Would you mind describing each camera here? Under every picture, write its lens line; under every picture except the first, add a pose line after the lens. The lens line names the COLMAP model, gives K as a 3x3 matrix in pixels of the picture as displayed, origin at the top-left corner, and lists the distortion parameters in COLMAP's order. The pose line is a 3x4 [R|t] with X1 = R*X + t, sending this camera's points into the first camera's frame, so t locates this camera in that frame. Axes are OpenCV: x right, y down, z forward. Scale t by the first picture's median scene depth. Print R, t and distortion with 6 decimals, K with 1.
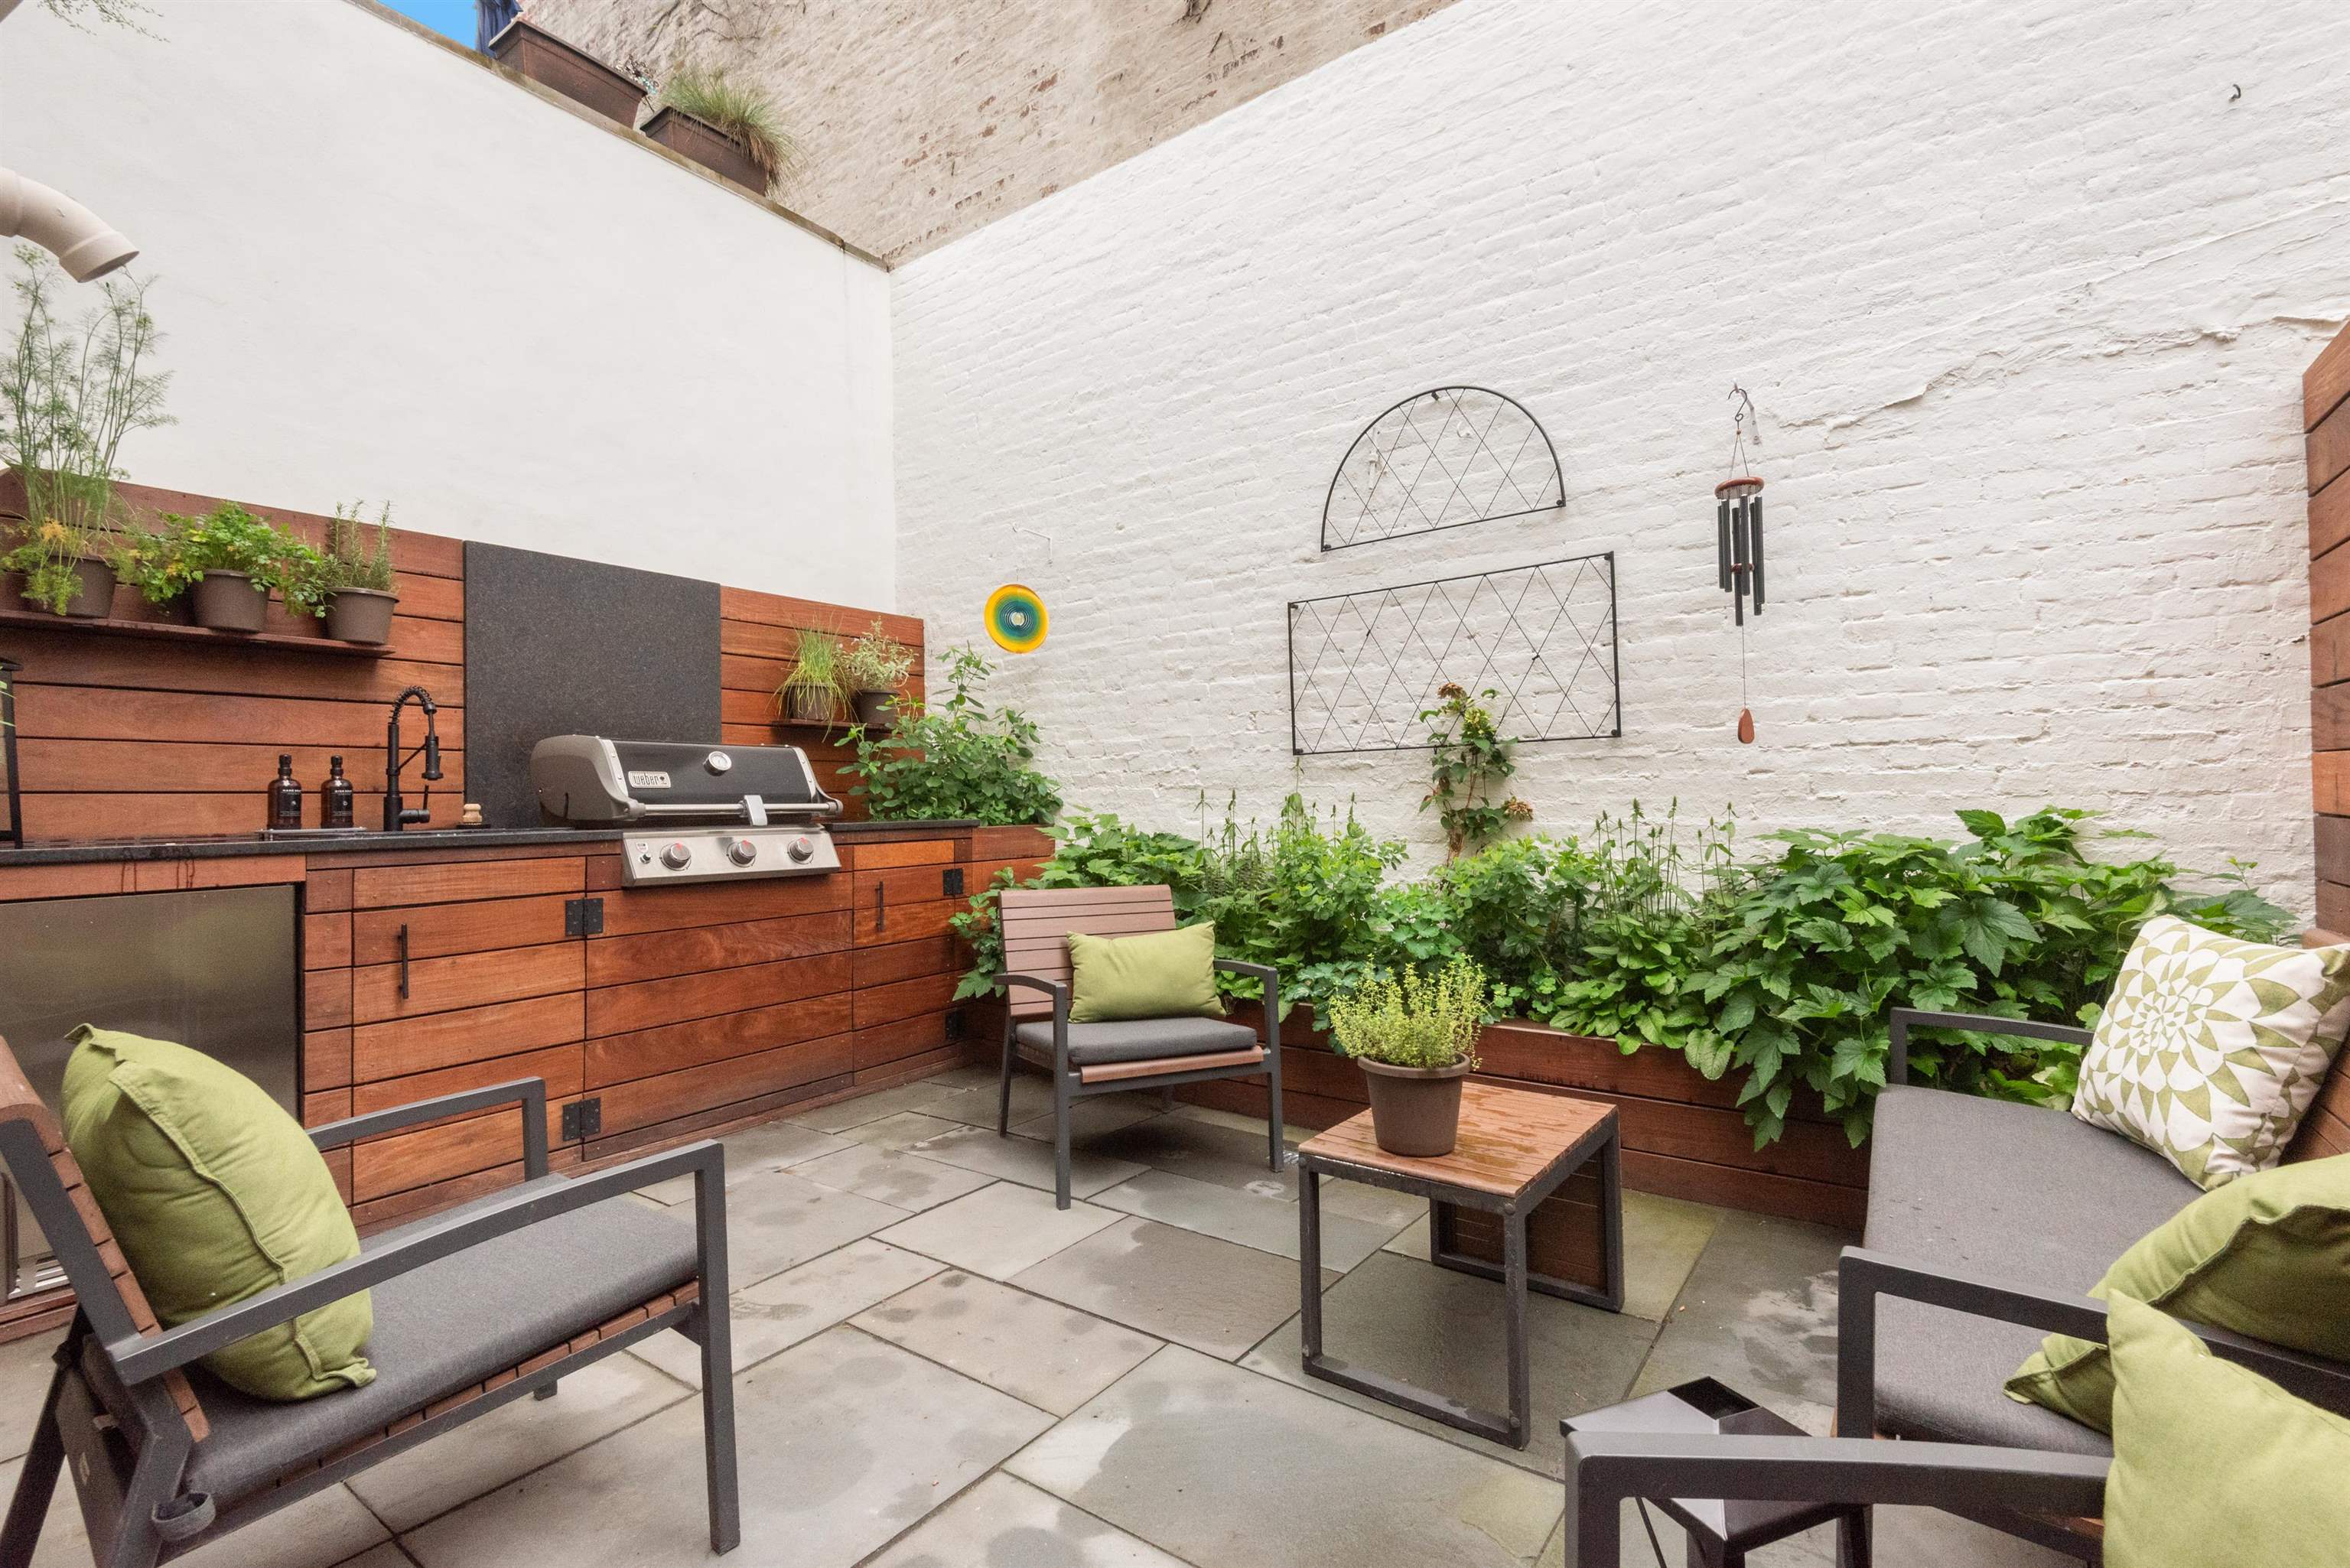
lens RADIAL K [[1077.5, 0, 1161.0], [0, 1077.5, 783.1], [0, 0, 1]] dist [-0.004399, 0.000020]
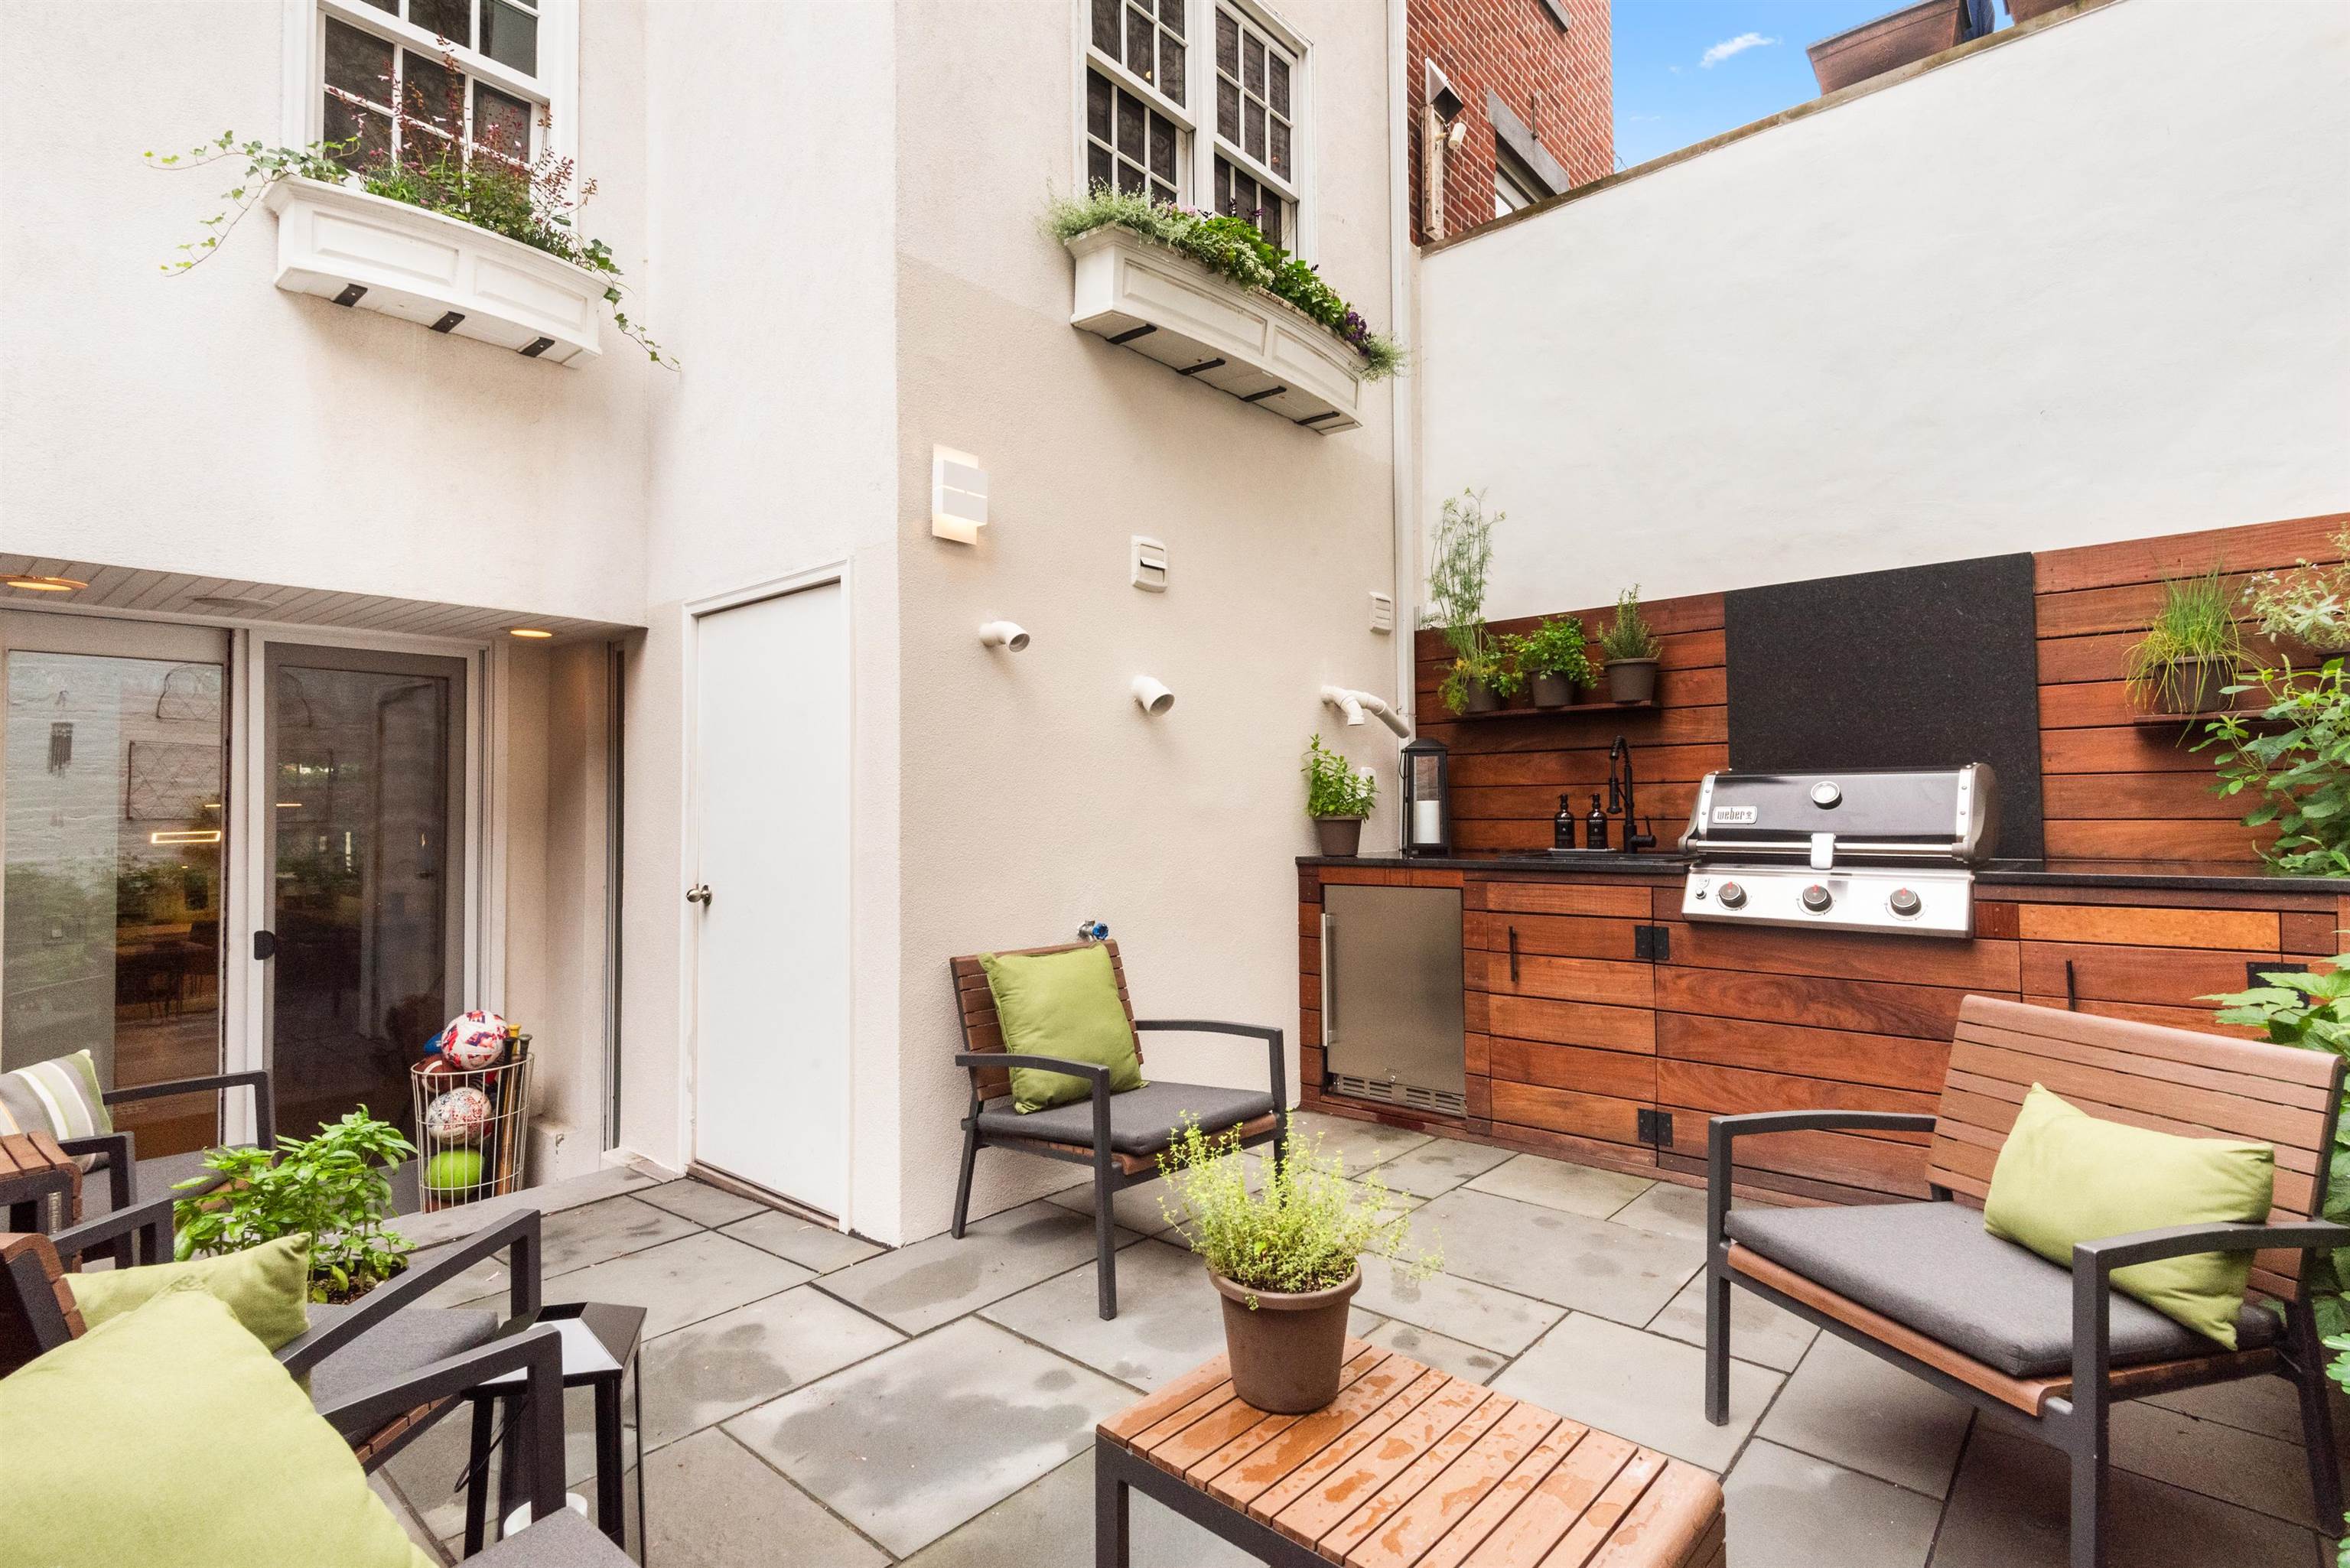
lens RADIAL K [[1077.5, 0, 1162.7], [0, 1077.5, 796.7], [0, 0, 1]] dist [-0.004399, 0.000020]
pose [[-0.101068, -0.000387, -0.994879, 0.597303], [0.027533, 0.999616, -0.003186, -0.032860], [0.994498, -0.027714, -0.101019, 0.630706]]
